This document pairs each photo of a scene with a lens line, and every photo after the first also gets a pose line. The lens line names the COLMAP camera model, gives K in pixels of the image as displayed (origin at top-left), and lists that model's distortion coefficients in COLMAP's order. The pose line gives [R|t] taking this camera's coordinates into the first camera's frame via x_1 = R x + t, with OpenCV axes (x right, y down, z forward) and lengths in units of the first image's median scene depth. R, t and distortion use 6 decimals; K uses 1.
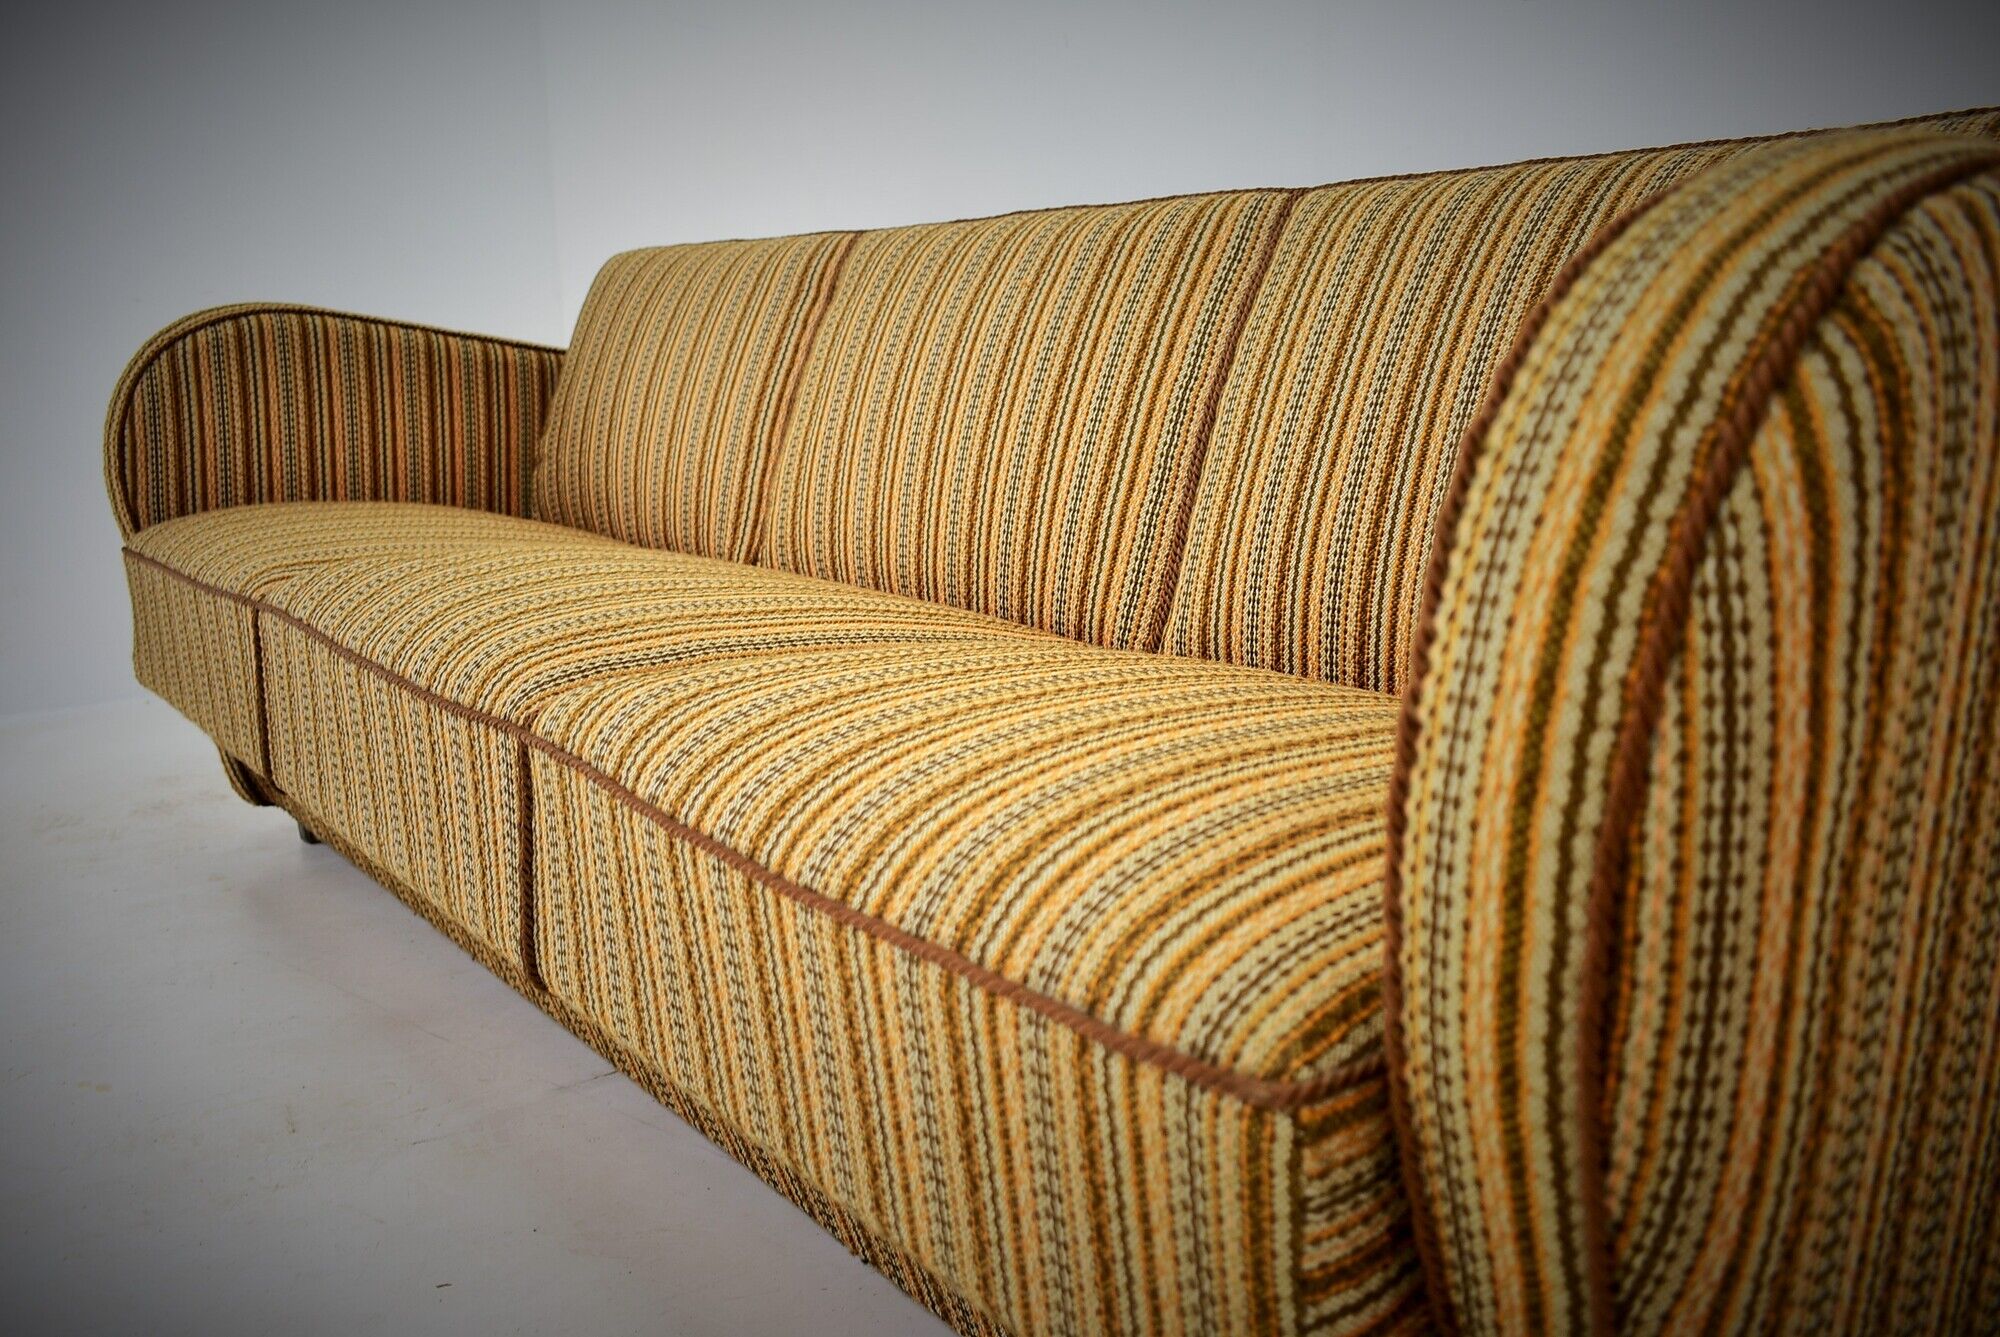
lens RADIAL K [[1668.6, 0, 973.5], [0, 1668.6, 615.0], [0, 0, 1]] dist [-0.047297, 0.020056]
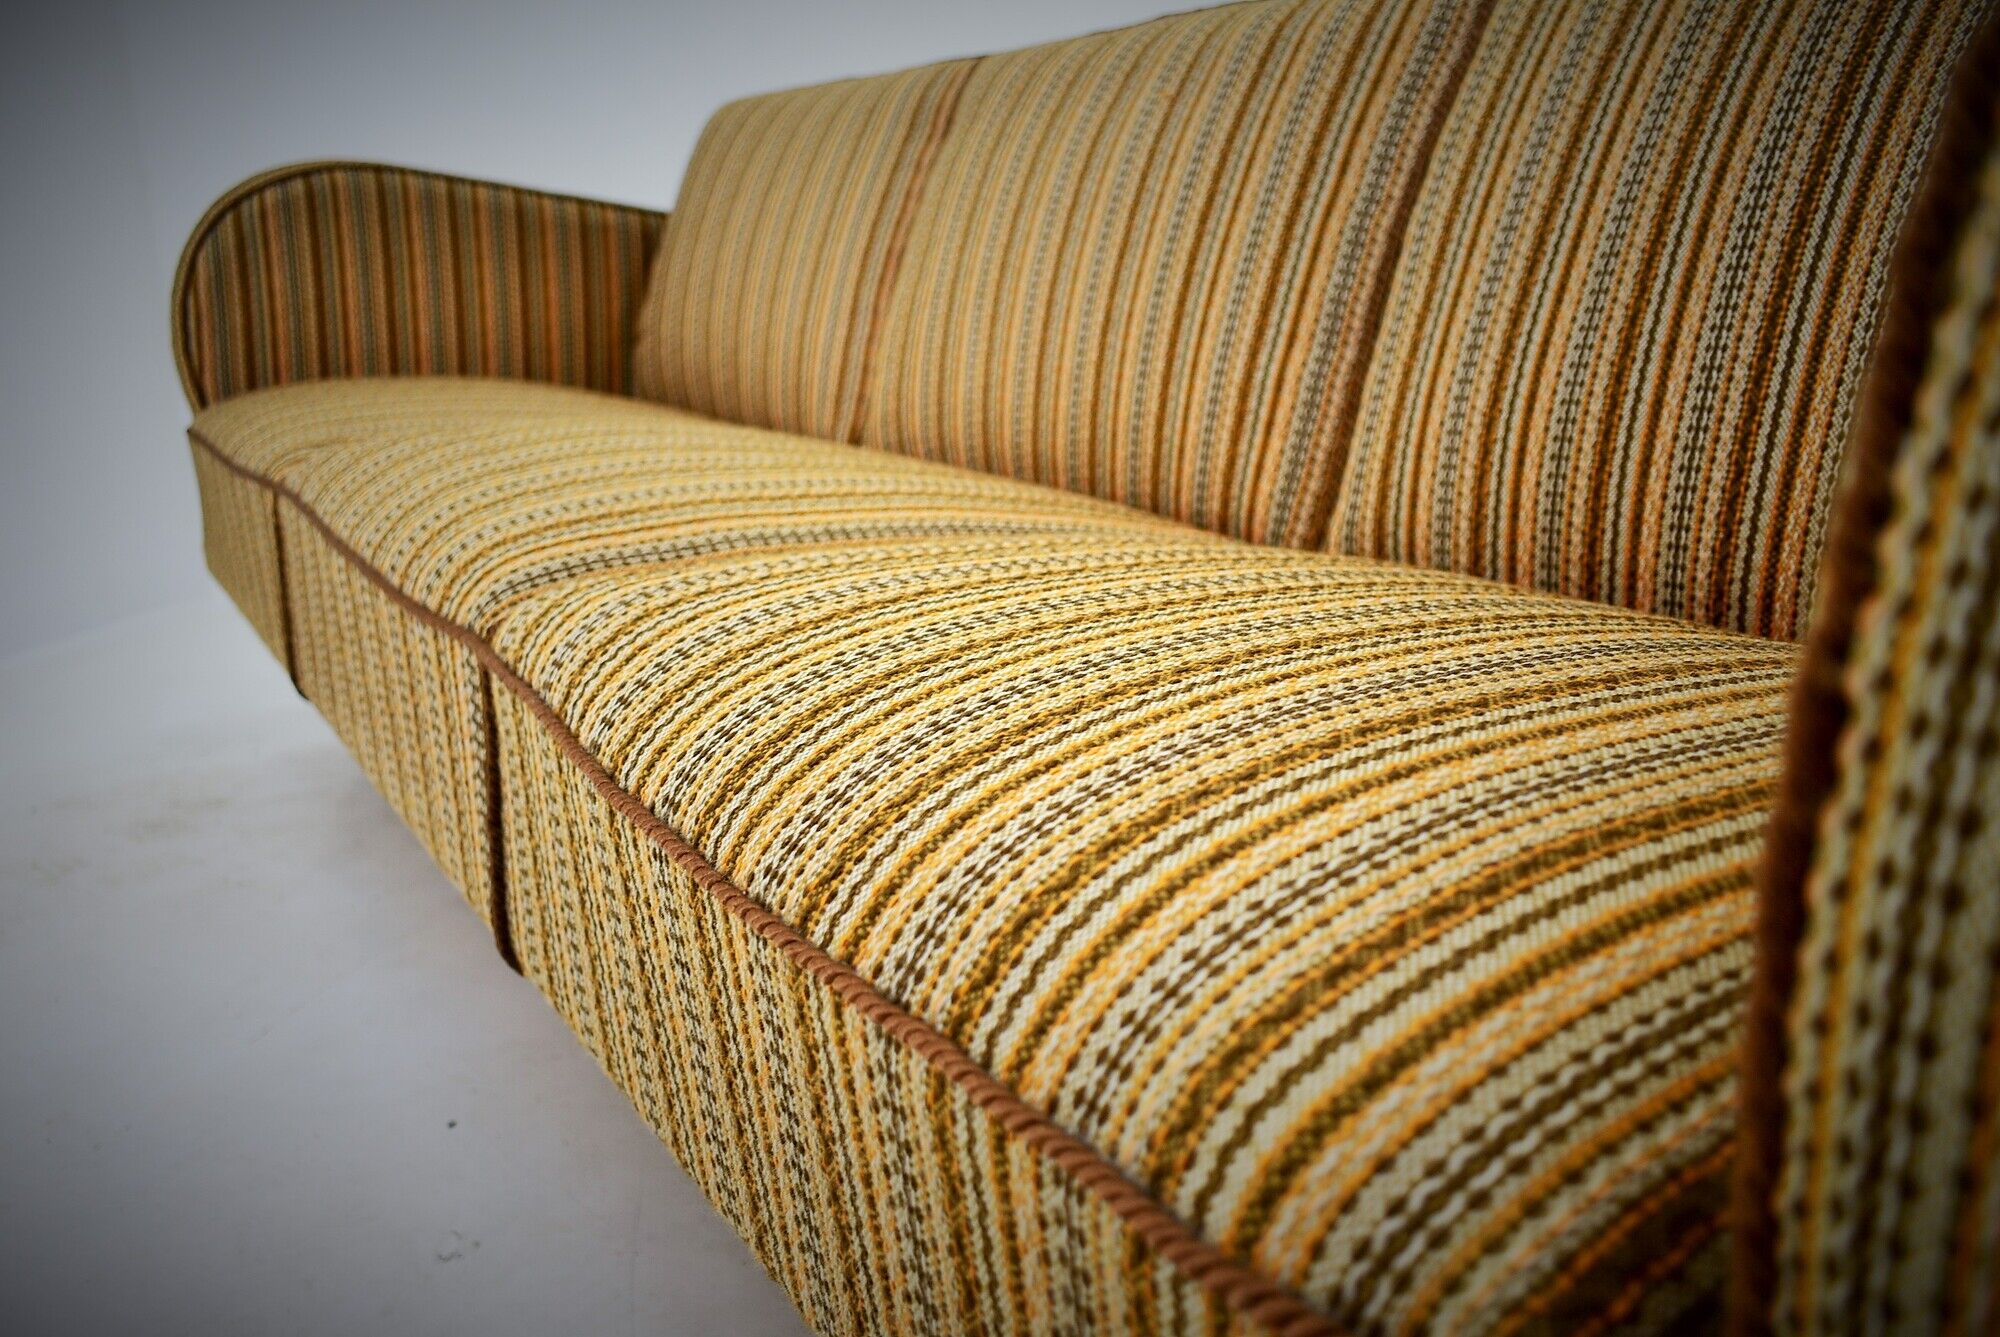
lens RADIAL K [[1668.6, 0, 969.4], [0, 1668.6, 590.9], [0, 0, 1]] dist [-0.047297, 0.020056]
pose [[0.994162, 0.010141, -0.107419, 0.054644], [-0.004952, 0.998813, 0.048465, 0.008468], [0.107783, -0.047650, 0.993032, 0.368673]]
